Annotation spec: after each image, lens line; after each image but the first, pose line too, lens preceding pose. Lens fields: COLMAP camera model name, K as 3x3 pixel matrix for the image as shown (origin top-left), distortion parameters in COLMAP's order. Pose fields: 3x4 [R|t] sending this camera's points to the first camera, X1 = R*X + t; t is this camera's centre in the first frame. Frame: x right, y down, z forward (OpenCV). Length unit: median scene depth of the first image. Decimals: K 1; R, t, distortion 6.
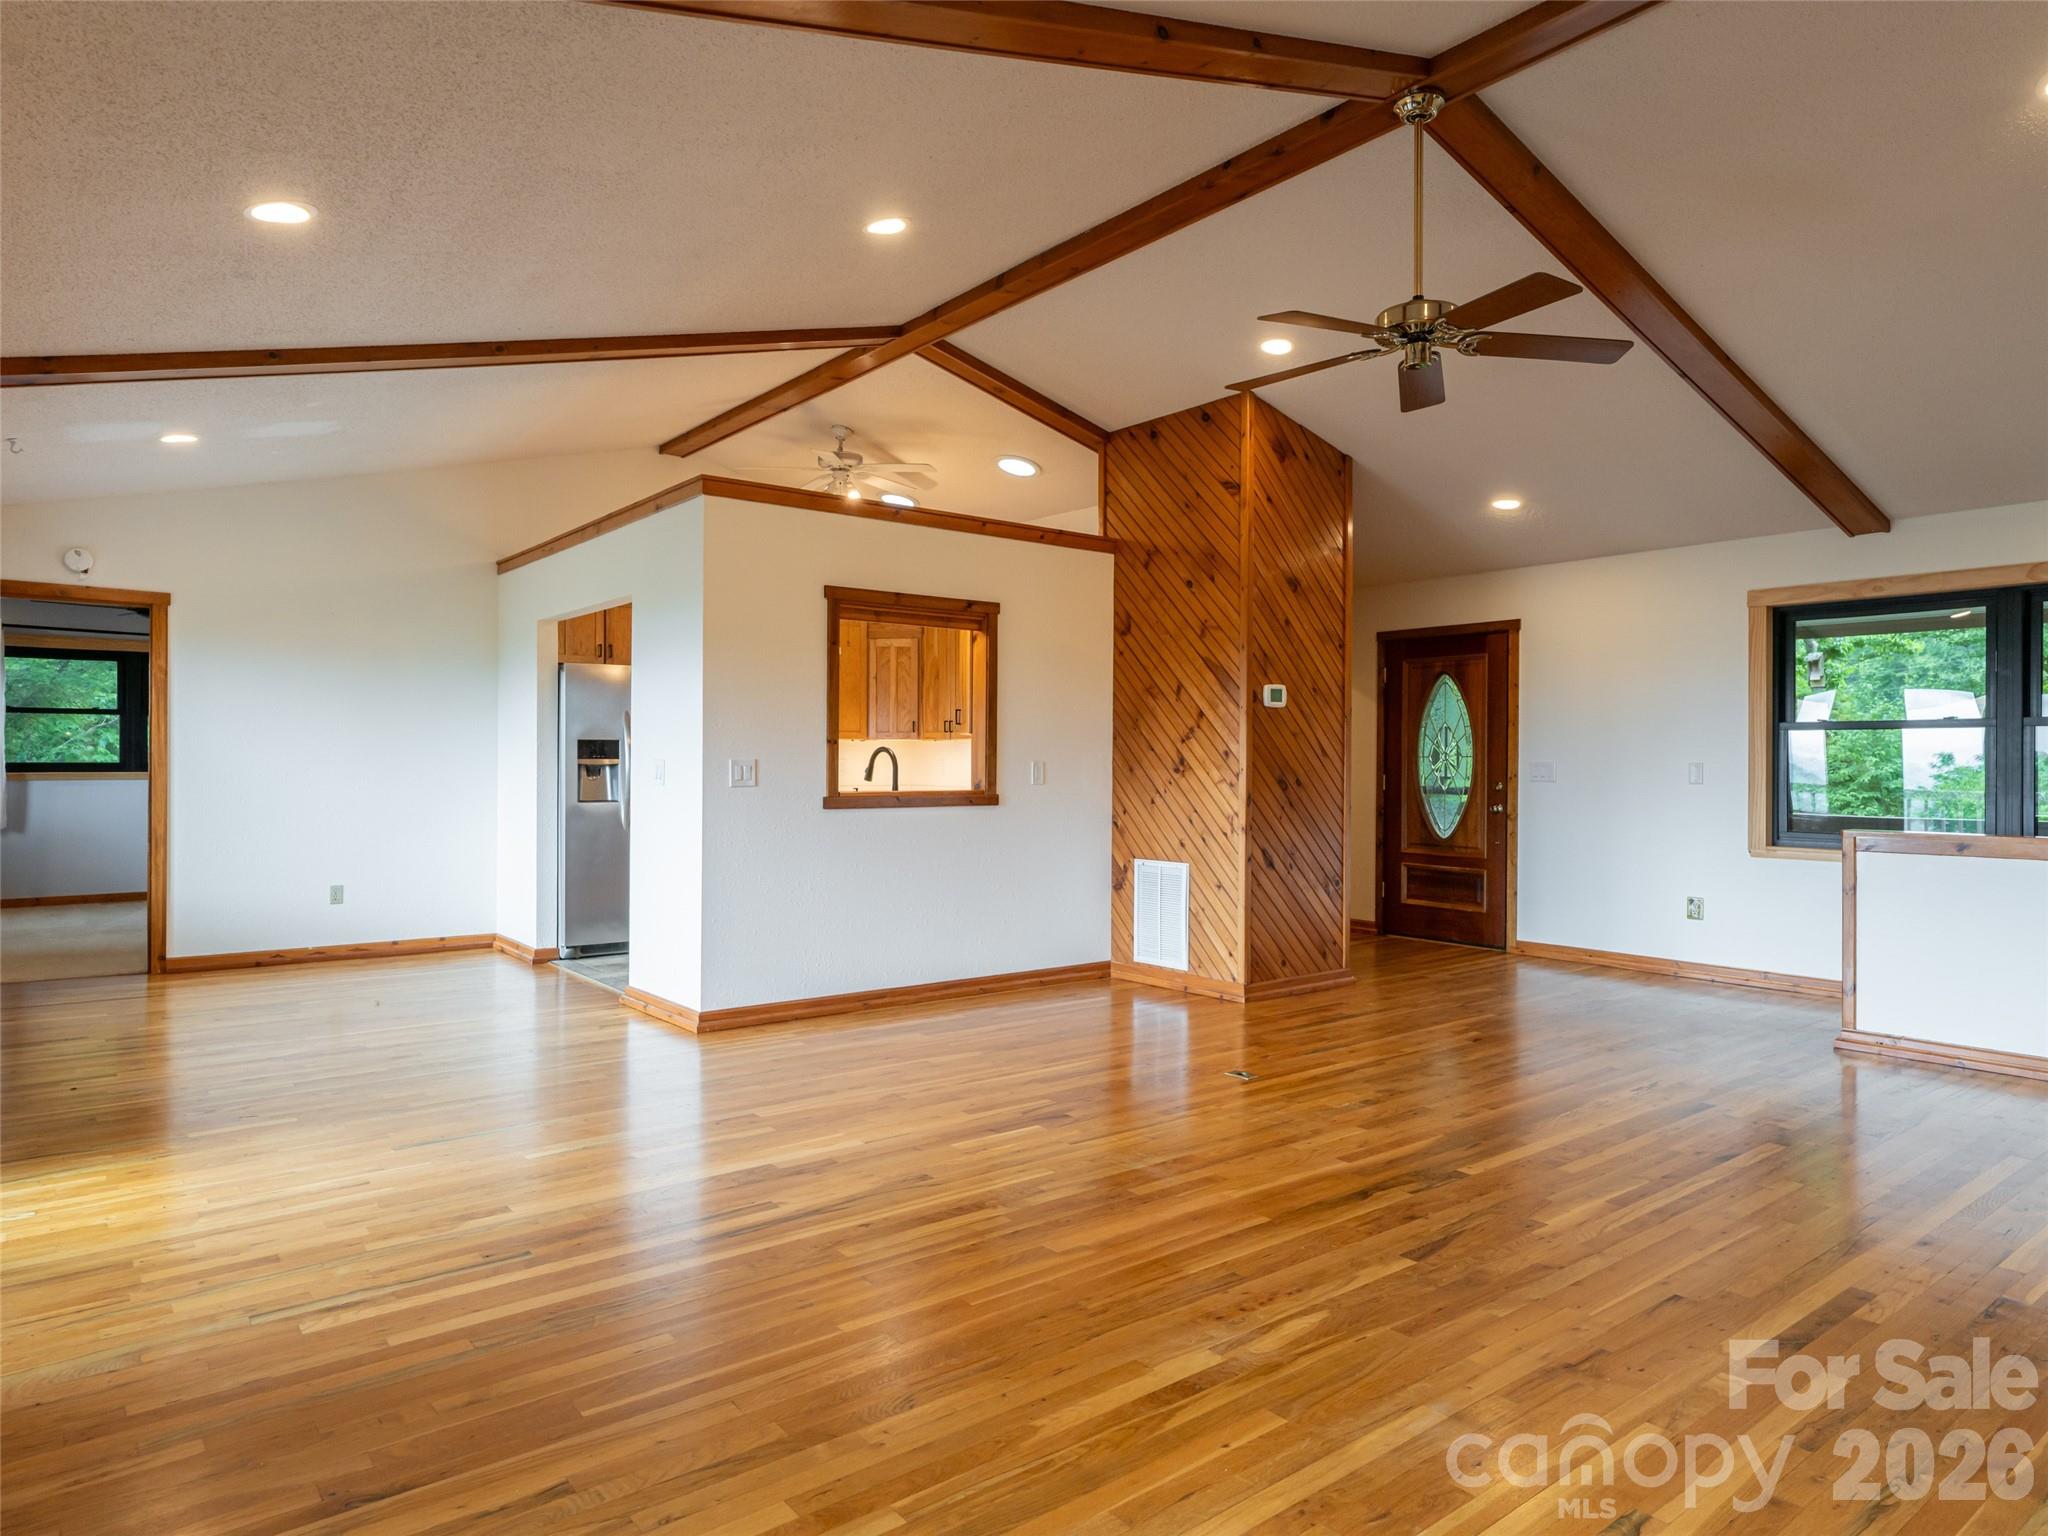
lens RADIAL K [[1260.4, 0, 1024.0], [0, 1260.4, 768.0], [0, 0, 1]] dist [0.003058, 0.000988]
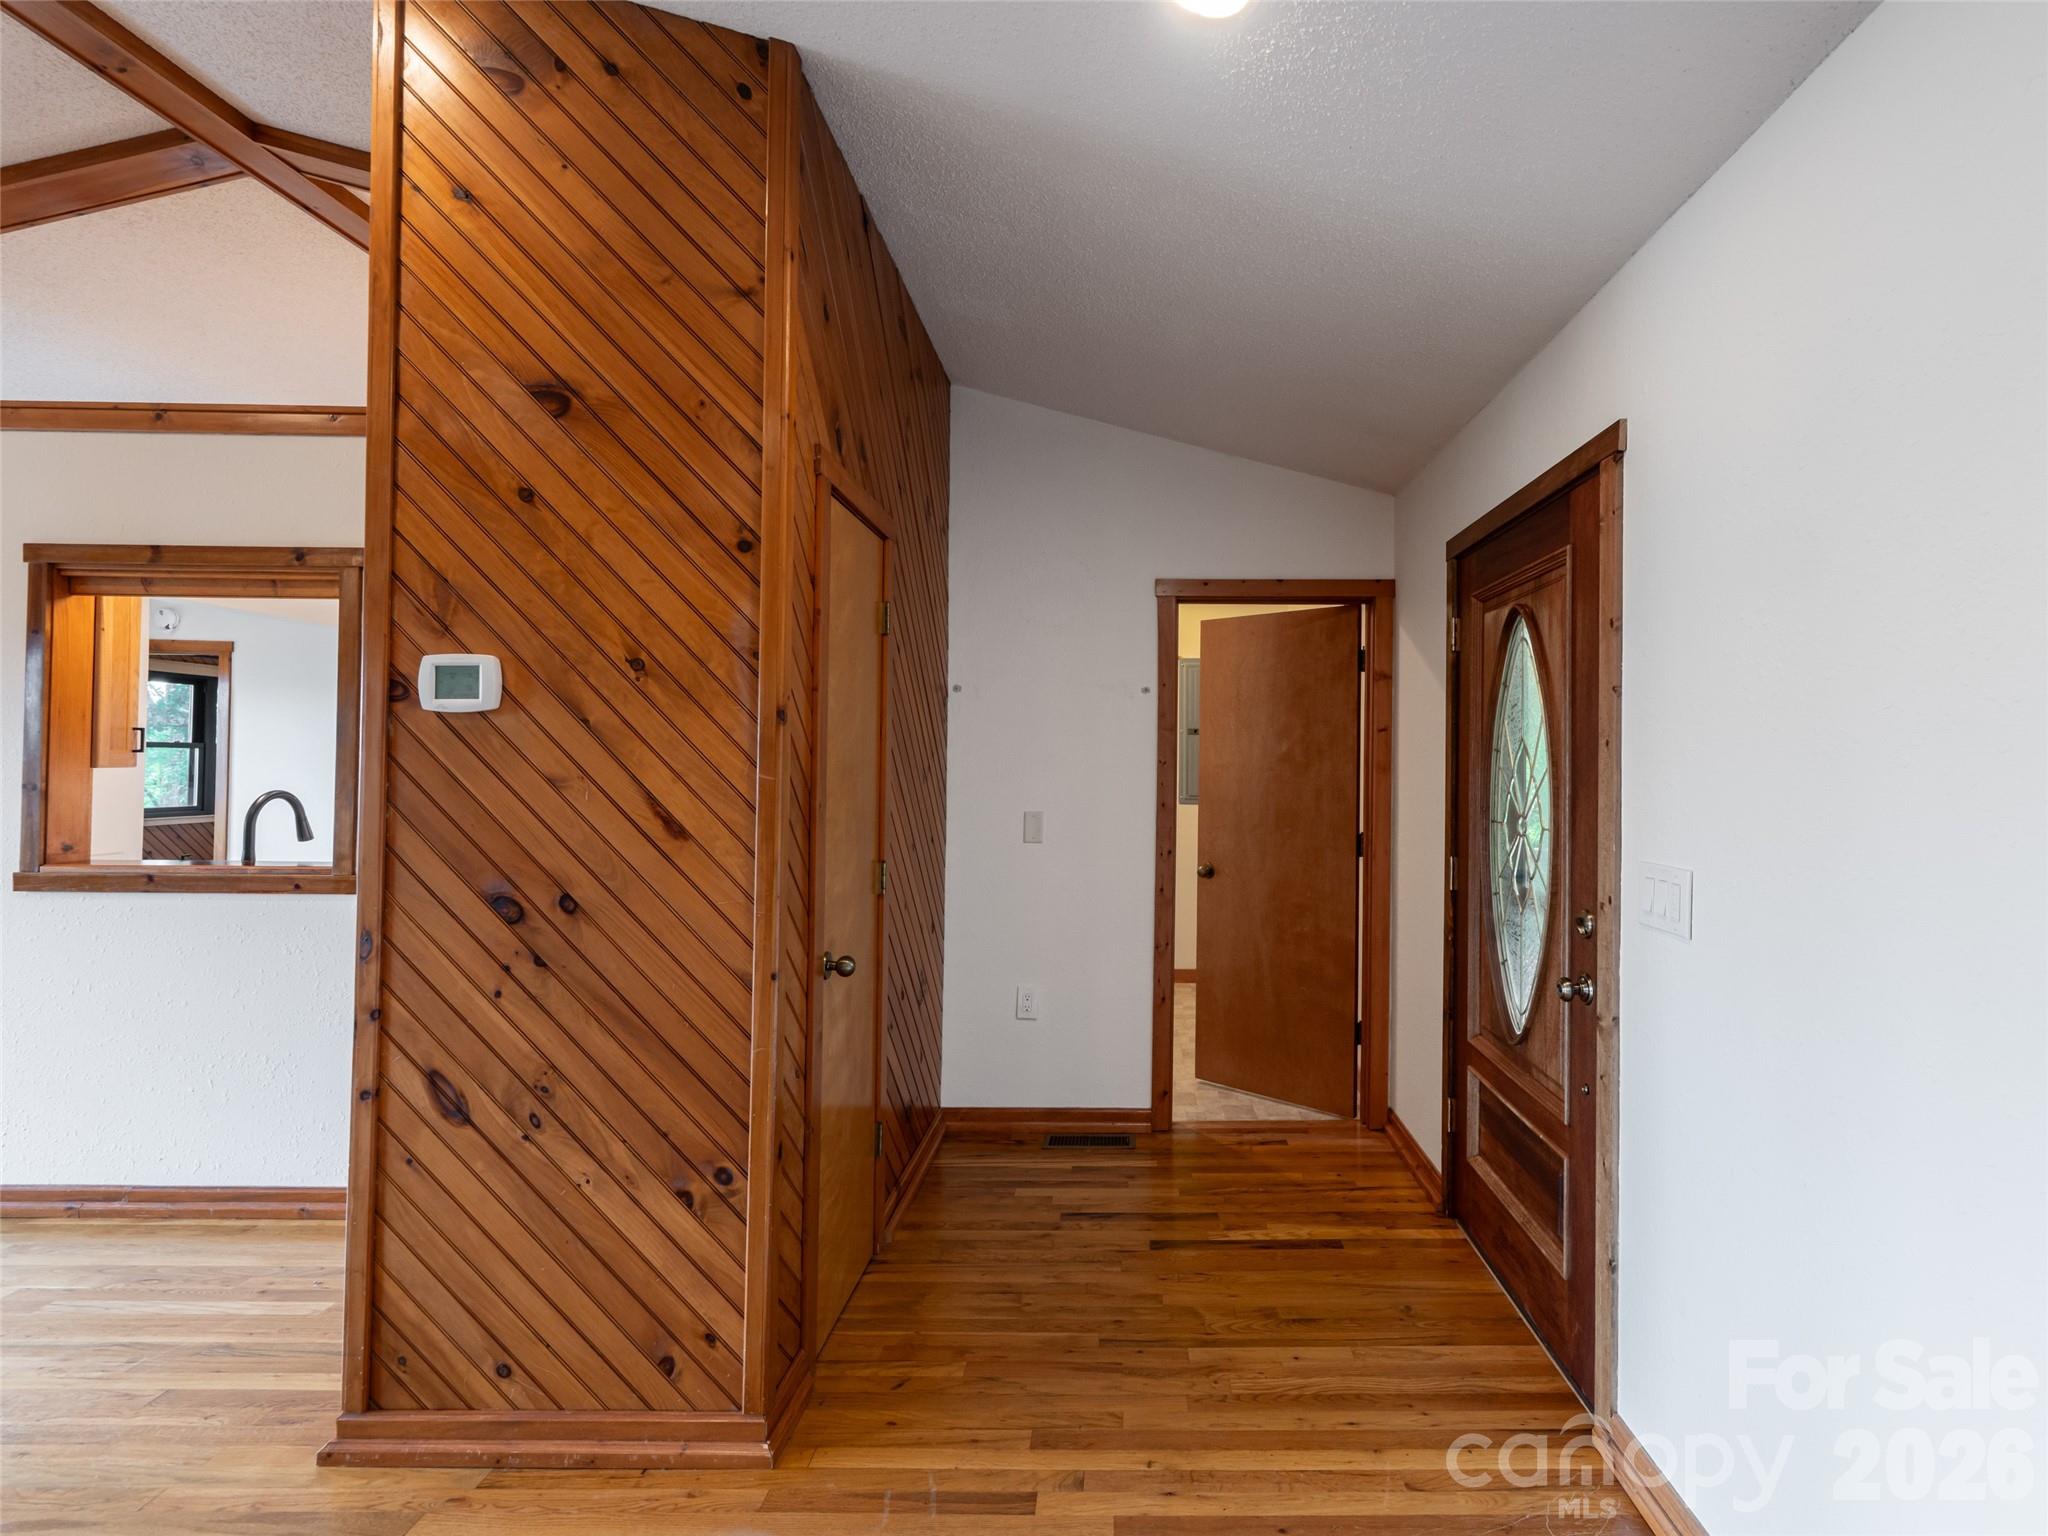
lens RADIAL K [[988.5, 0, 1026.4], [0, 988.5, 750.4], [0, 0, 1]] dist [0.001208, 0.000636]
pose [[0.790418, -0.005957, -0.612539, 0.518125], [-0.009869, 0.999699, -0.022458, -0.030587], [0.612489, 0.023796, 0.790121, 0.850984]]
